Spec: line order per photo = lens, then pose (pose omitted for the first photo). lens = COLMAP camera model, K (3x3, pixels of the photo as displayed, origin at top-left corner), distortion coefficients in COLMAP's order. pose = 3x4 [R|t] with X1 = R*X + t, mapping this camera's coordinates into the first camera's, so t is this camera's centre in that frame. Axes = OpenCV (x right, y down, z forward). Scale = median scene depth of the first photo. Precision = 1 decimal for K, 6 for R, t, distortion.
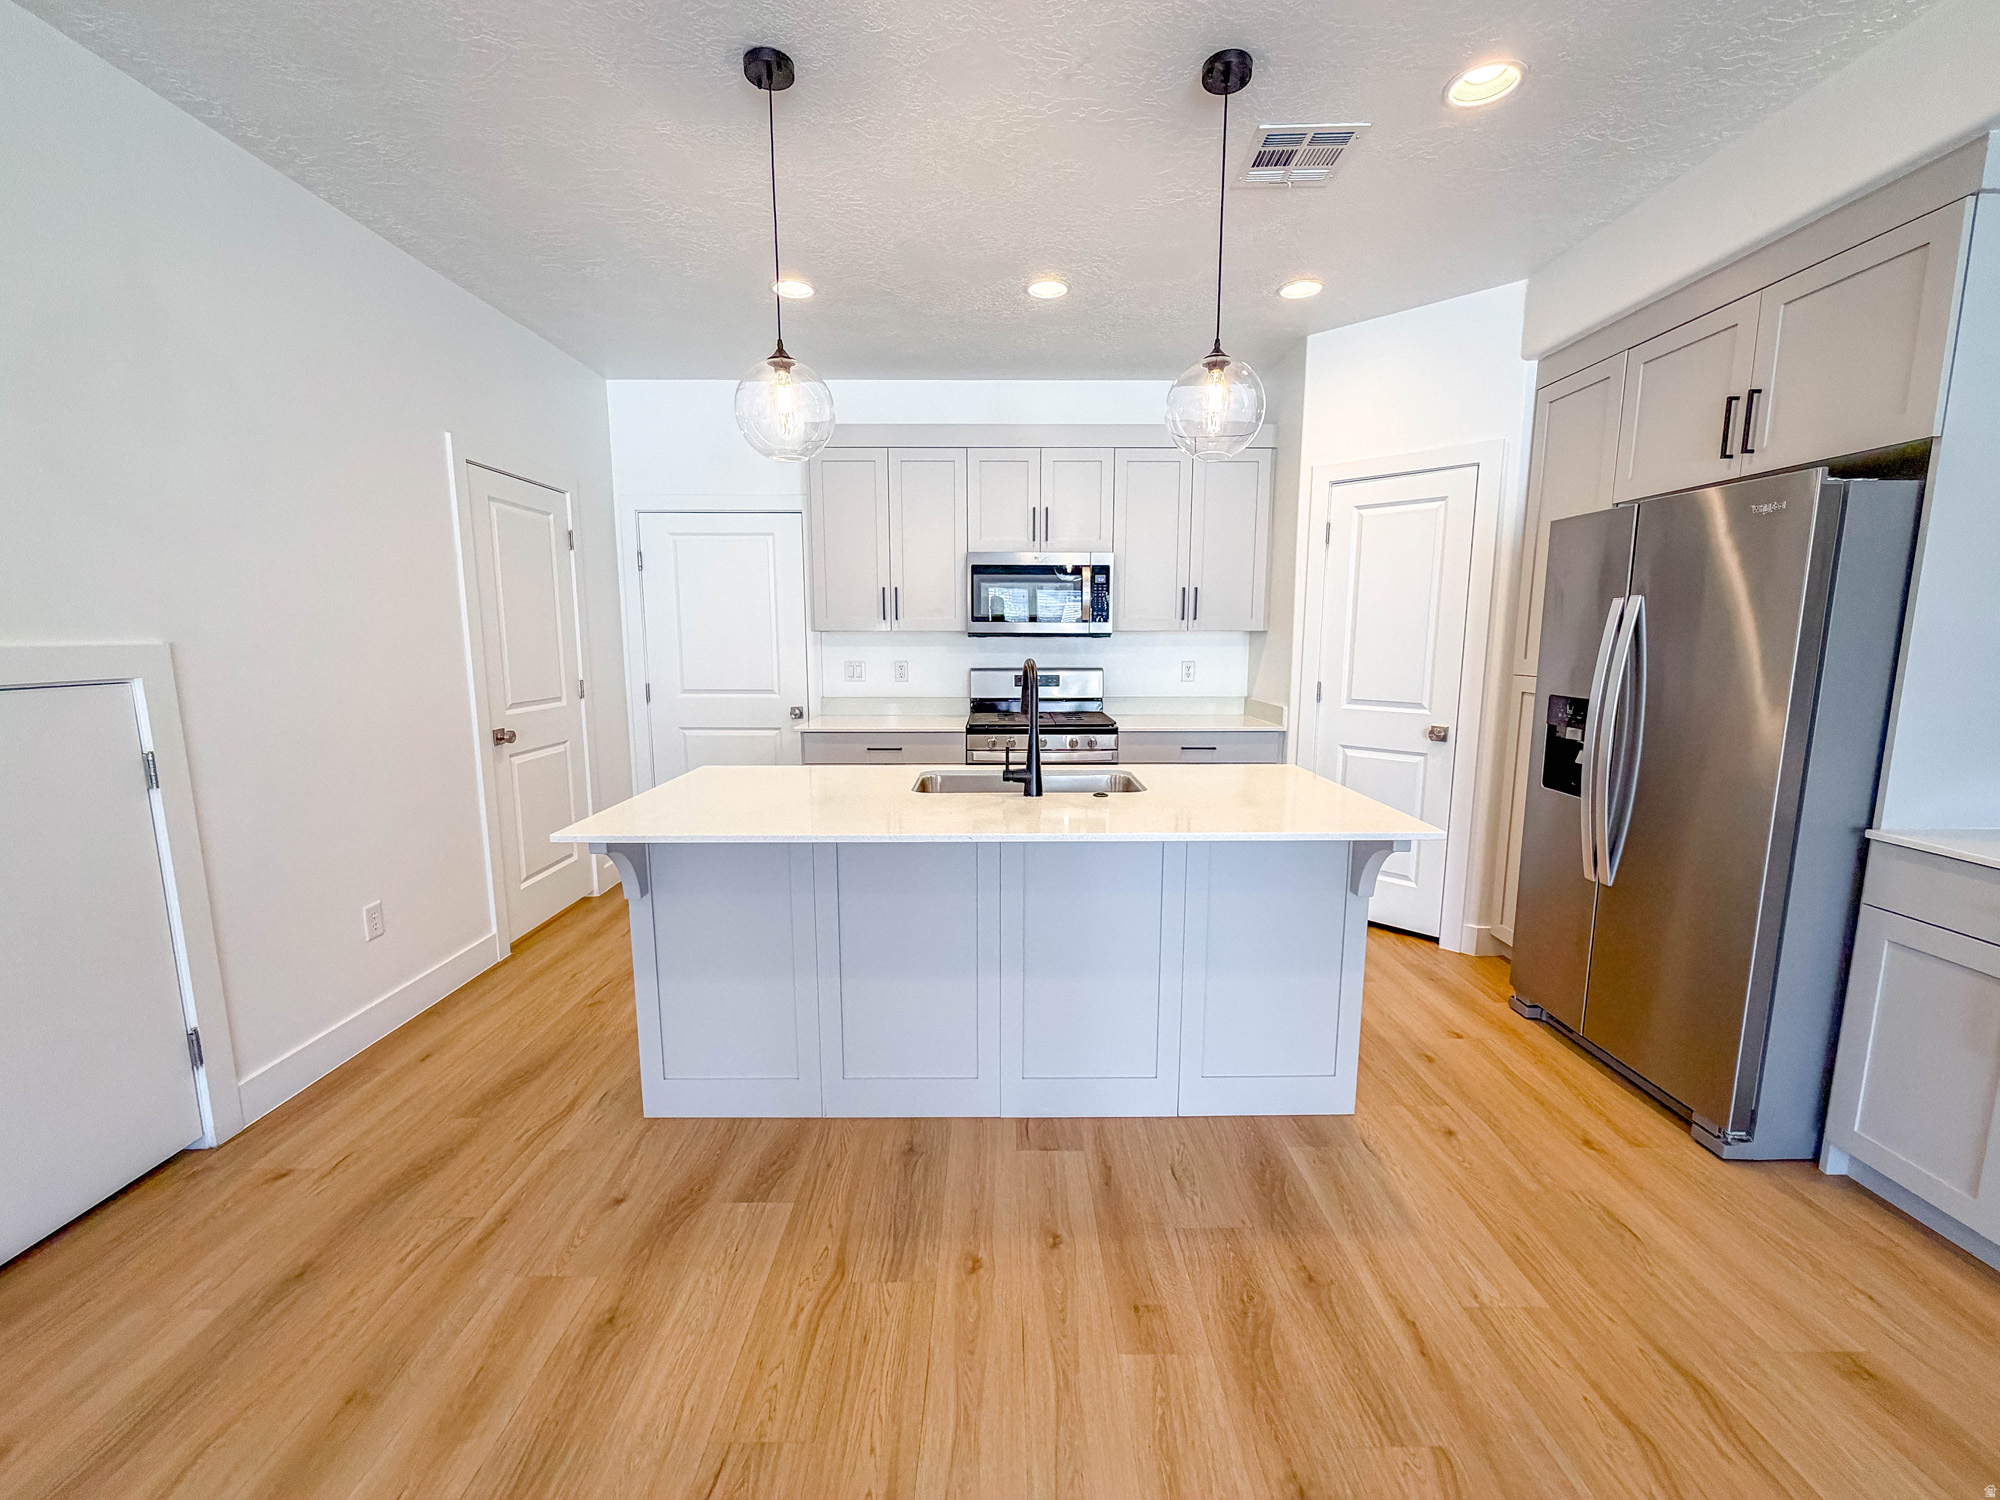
lens RADIAL K [[801.6, 0, 1004.4], [0, 801.6, 749.5], [0, 0, 1]] dist [-0.000297, -0.000273]
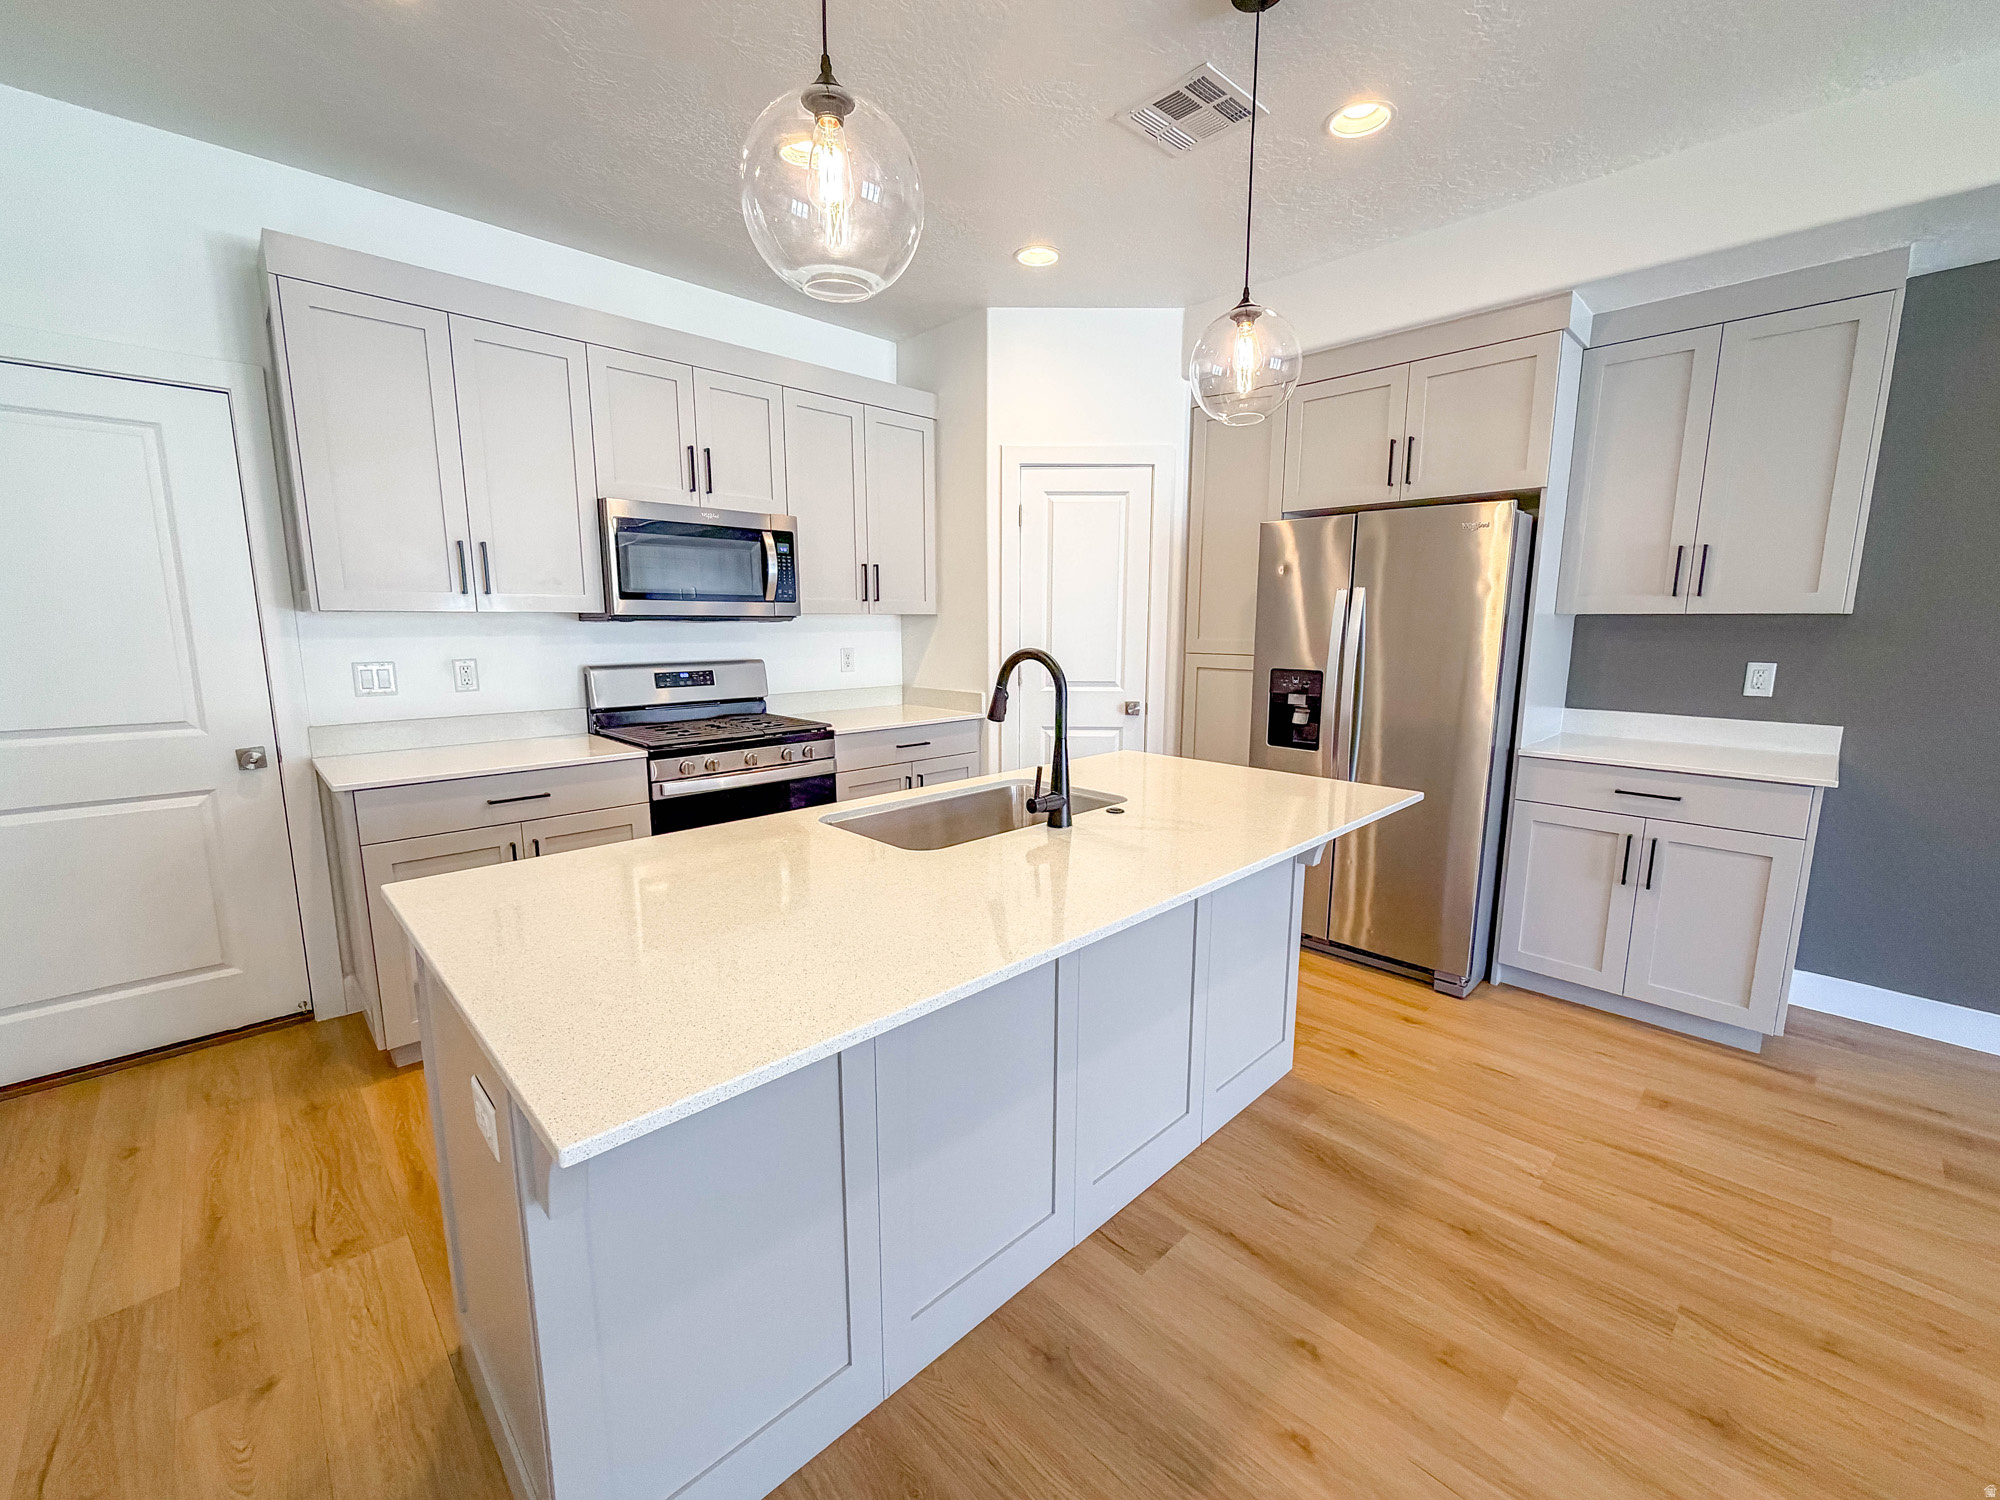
lens RADIAL K [[808.9, 0, 1007.1], [0, 808.9, 751.0], [0, 0, 1]] dist [-0.000322, -0.000346]
pose [[0.719990, -0.110665, 0.685104, -0.526682], [0.097371, 0.993547, 0.058159, -0.064514], [-0.687120, 0.024835, 0.726120, 0.466895]]
